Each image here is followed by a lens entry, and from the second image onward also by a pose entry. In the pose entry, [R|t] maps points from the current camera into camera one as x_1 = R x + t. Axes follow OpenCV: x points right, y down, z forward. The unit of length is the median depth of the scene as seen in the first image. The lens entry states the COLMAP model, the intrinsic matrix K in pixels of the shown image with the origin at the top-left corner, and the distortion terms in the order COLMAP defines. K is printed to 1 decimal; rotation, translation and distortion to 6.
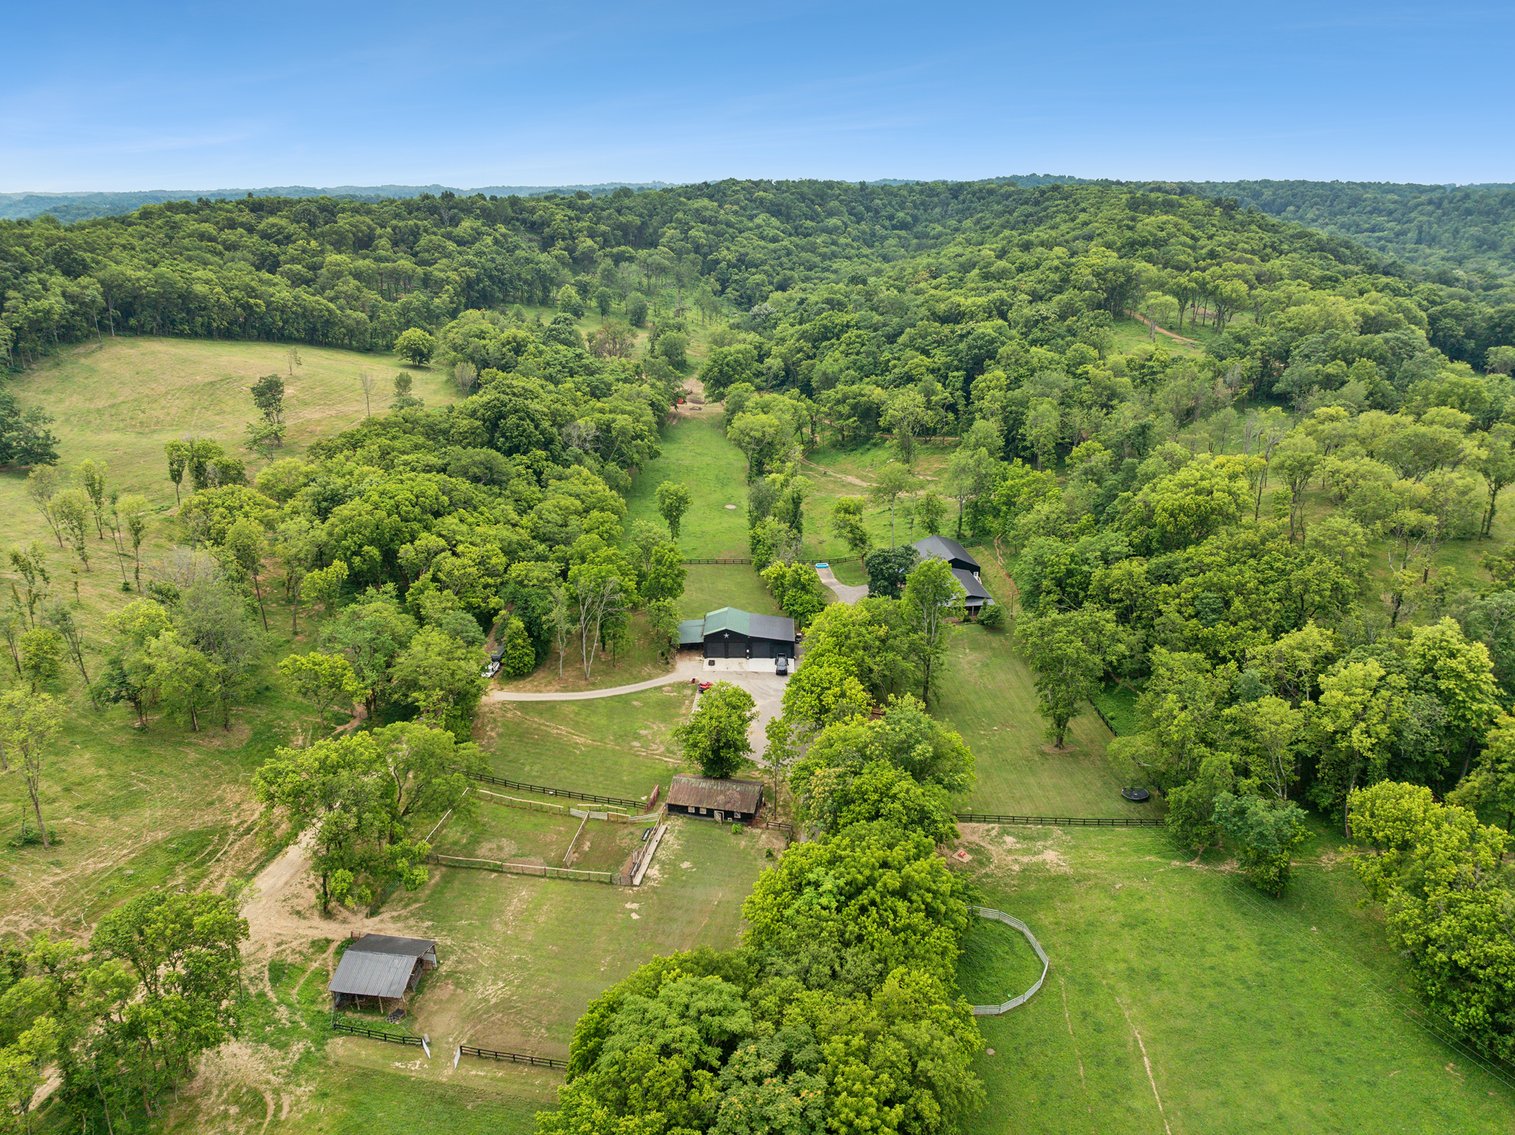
lens RADIAL K [[1105.1, 0, 757.5], [0, 1105.1, 561.5], [0, 0, 1]] dist [-0.024639, -0.004096]
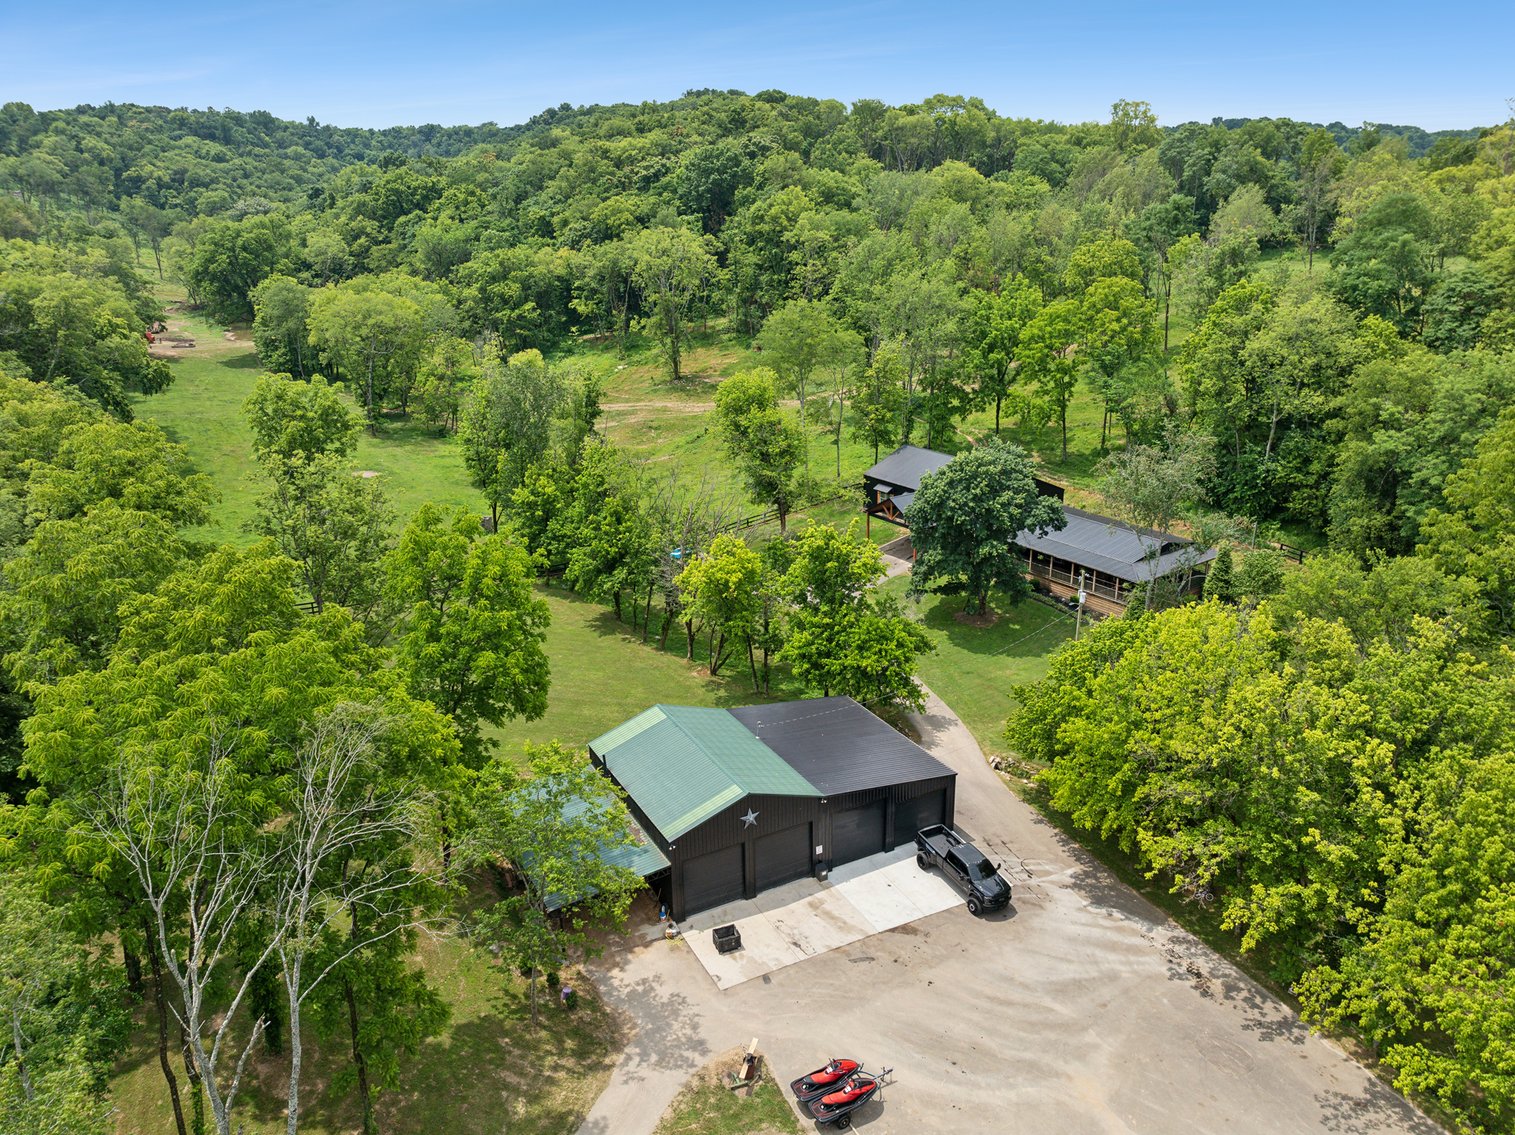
lens RADIAL K [[1105.1, 0, 757.5], [0, 1105.1, 561.5], [0, 0, 1]] dist [-0.024639, -0.004096]
pose [[0.877401, -0.167431, 0.449594, -0.111216], [0.171562, 0.984657, 0.031882, -0.001190], [-0.448034, 0.049159, 0.892664, 0.628706]]
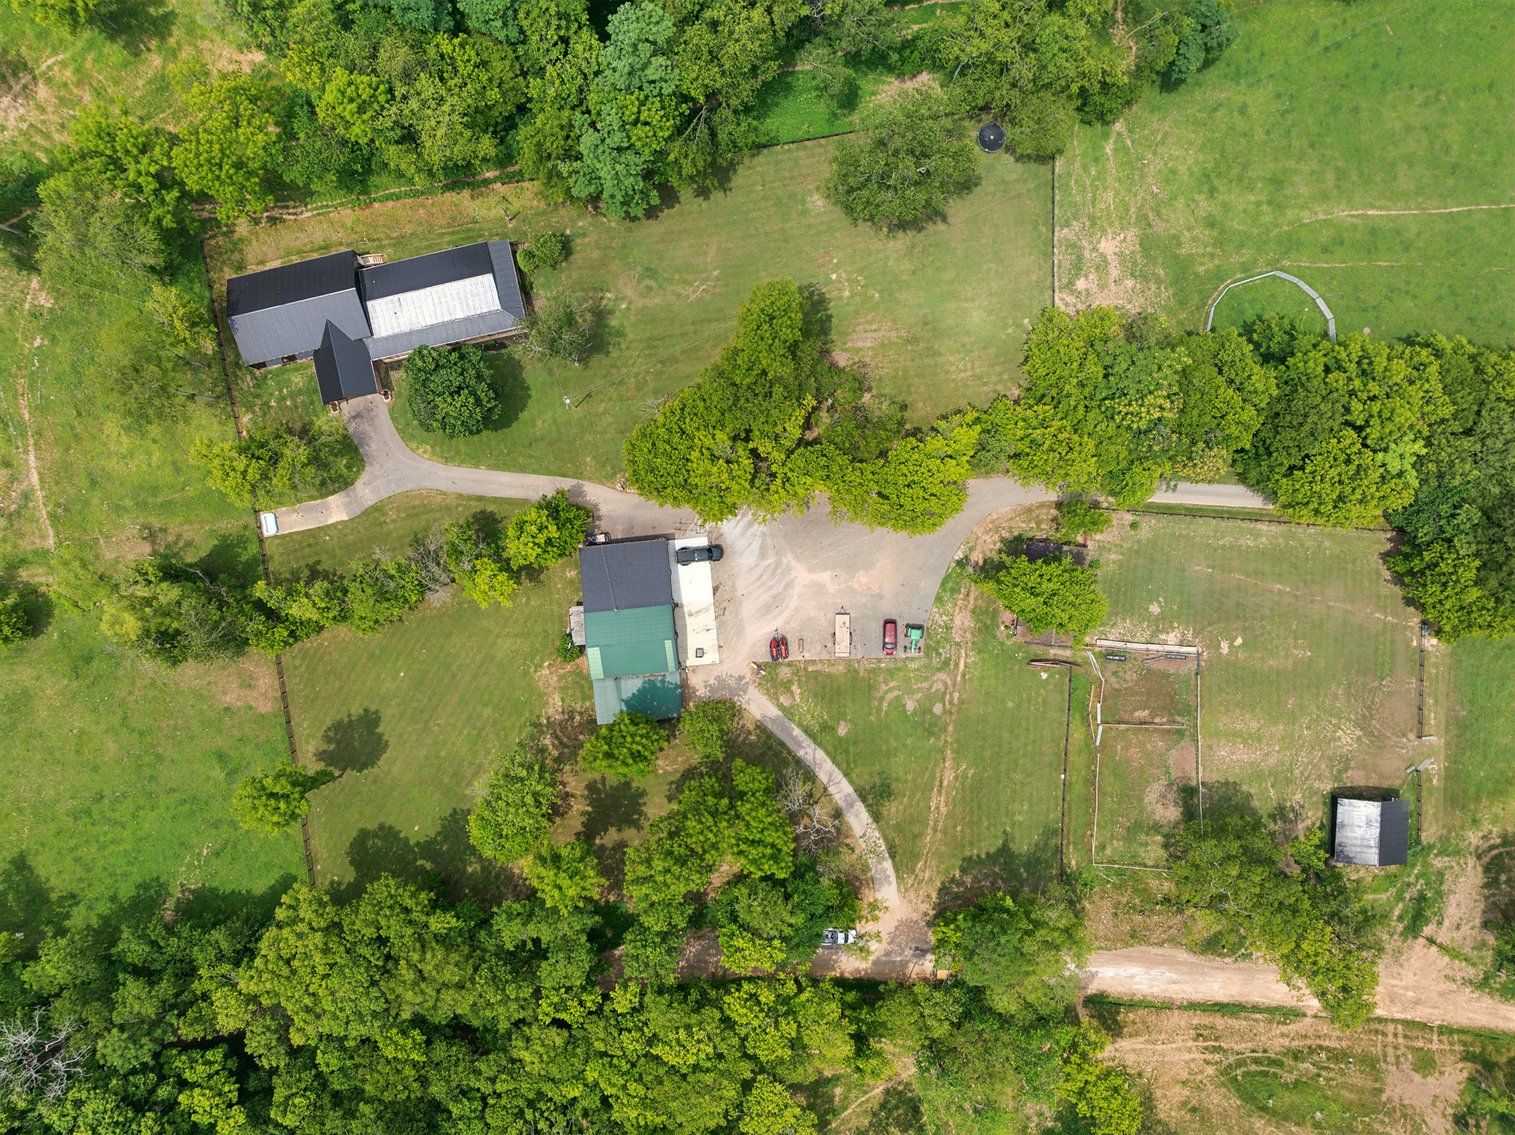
lens RADIAL K [[1105.1, 0, 757.5], [0, 1105.1, 561.5], [0, 0, 1]] dist [-0.024639, -0.004096]
pose [[-0.111294, -0.993717, -0.011817, 0.018142], [0.322299, -0.047340, 0.945454, -0.468066], [-0.940073, 0.101414, 0.325542, 0.596929]]
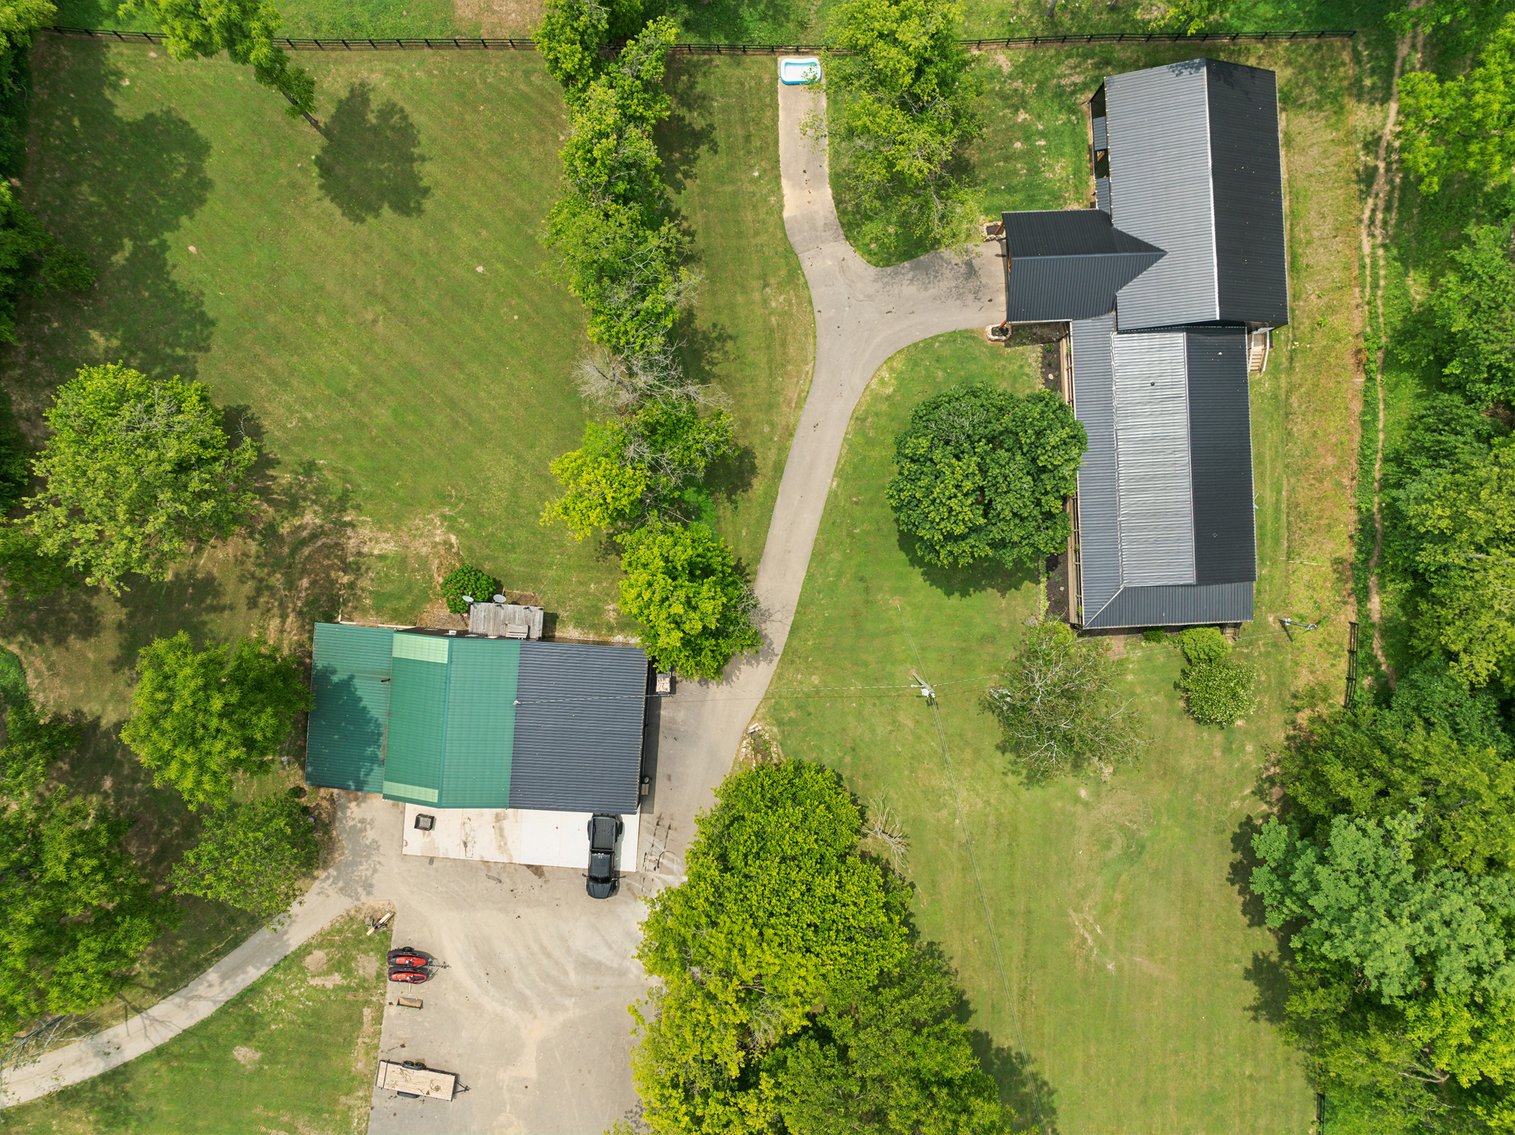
lens RADIAL K [[1105.1, 0, 757.5], [0, 1105.1, 561.5], [0, 0, 1]] dist [-0.024639, -0.004096]
pose [[0.997873, 0.062768, -0.017590, 0.062531], [-0.002673, 0.309010, 0.951055, -0.249199], [0.065131, -0.948985, 0.308520, 0.802166]]
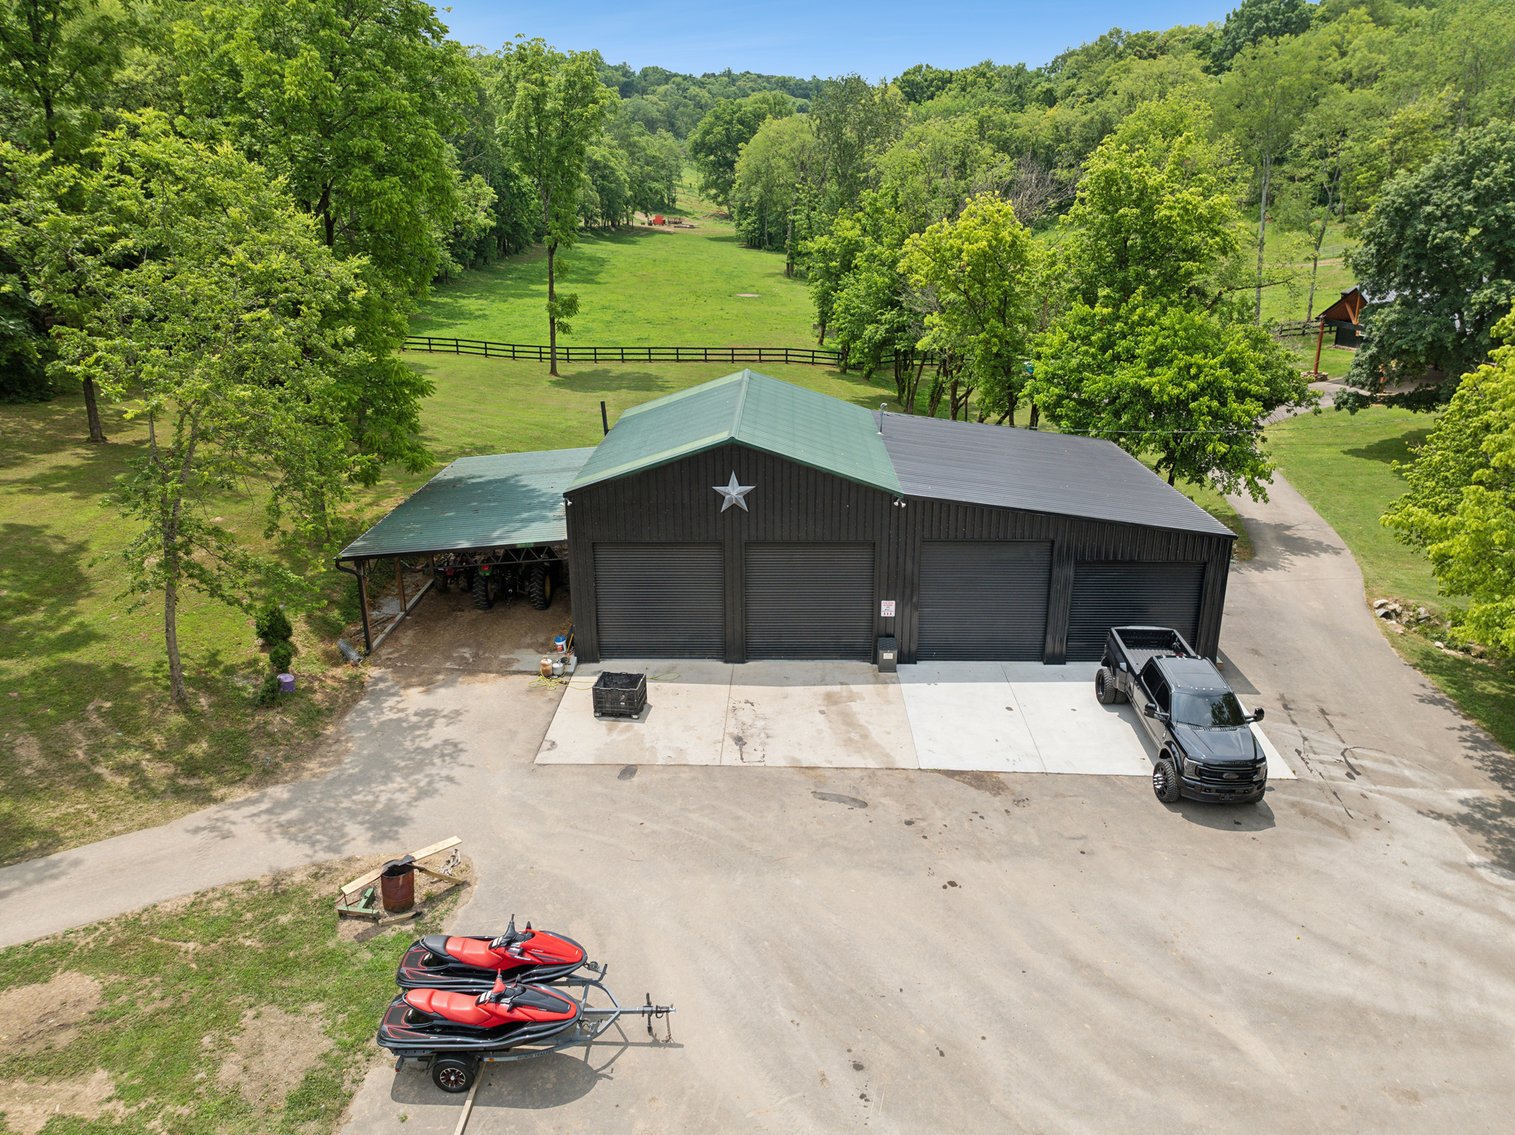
lens RADIAL K [[1079.5, 0, 757.5], [0, 1079.5, 567.5], [0, 0, 1]] dist [-0.031297, -0.002356]
pose [[0.999937, 0.000903, -0.011219, -0.019385], [-0.000921, 0.999998, -0.001629, 0.063144], [0.011218, 0.001640, 0.999936, 0.717724]]
